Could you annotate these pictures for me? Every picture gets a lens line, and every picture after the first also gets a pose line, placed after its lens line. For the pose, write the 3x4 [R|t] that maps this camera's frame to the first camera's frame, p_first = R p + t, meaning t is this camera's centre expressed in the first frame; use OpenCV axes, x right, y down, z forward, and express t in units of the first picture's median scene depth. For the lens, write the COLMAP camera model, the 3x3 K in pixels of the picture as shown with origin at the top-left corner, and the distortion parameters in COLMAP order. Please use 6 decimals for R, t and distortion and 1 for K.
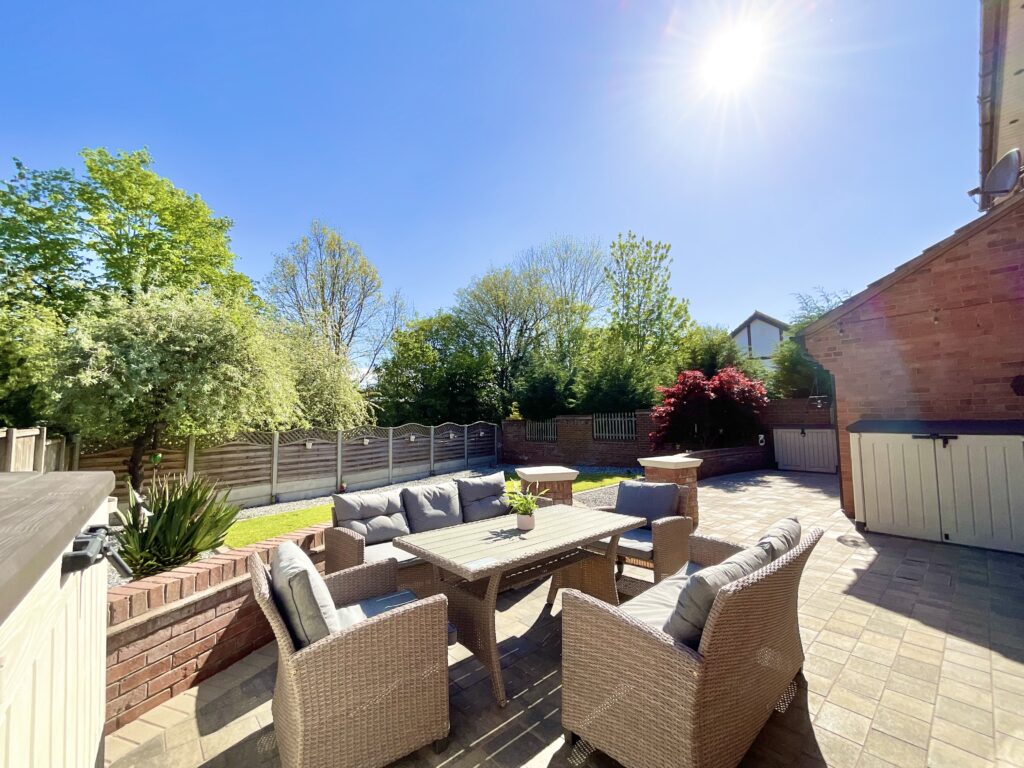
lens RADIAL K [[414.9, 0, 510.6], [0, 414.9, 387.9], [0, 0, 1]] dist [0.001496, -0.000131]
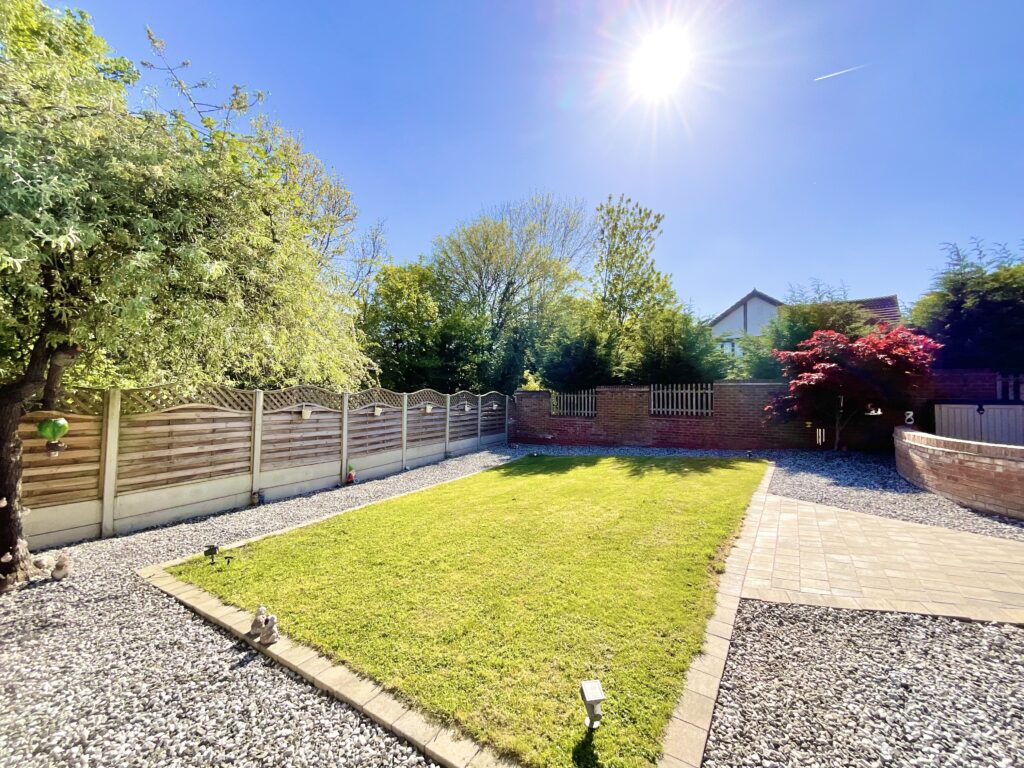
lens RADIAL K [[414.9, 0, 513.7], [0, 414.9, 384.4], [0, 0, 1]] dist [0.001496, -0.000131]
pose [[0.978760, 0.035217, 0.201964, -0.268868], [-0.043487, 0.998381, 0.036659, 0.048237], [-0.200346, -0.044664, 0.978707, 0.266818]]
